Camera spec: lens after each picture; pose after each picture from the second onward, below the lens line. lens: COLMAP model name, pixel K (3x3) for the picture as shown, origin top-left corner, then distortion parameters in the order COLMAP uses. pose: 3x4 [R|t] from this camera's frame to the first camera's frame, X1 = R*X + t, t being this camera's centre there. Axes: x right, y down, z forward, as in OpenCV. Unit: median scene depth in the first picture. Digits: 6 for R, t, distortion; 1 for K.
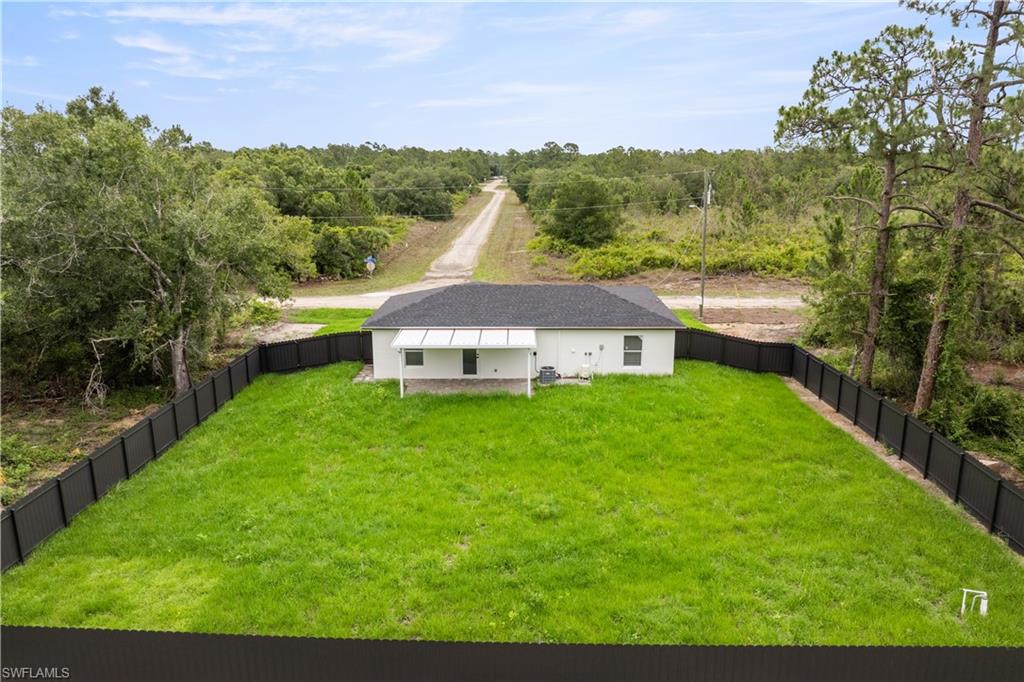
lens RADIAL K [[713.8, 0, 512.0], [0, 713.8, 341.0], [0, 0, 1]] dist [-0.036796, -0.002063]
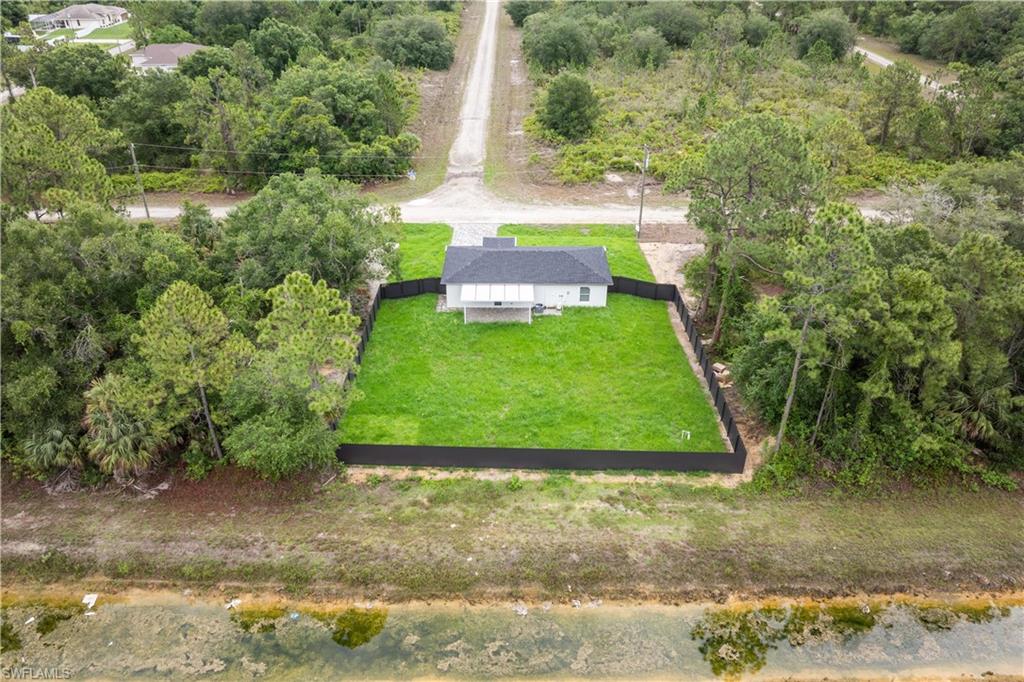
lens RADIAL K [[738.8, 0, 489.6], [0, 738.8, 341.2], [0, 0, 1]] dist [-0.030293, 0.000186]
pose [[0.999927, 0.003789, -0.011470, -0.059351], [-0.000126, 0.952740, 0.303788, -0.462592], [0.012079, -0.303765, 0.952671, -0.901906]]
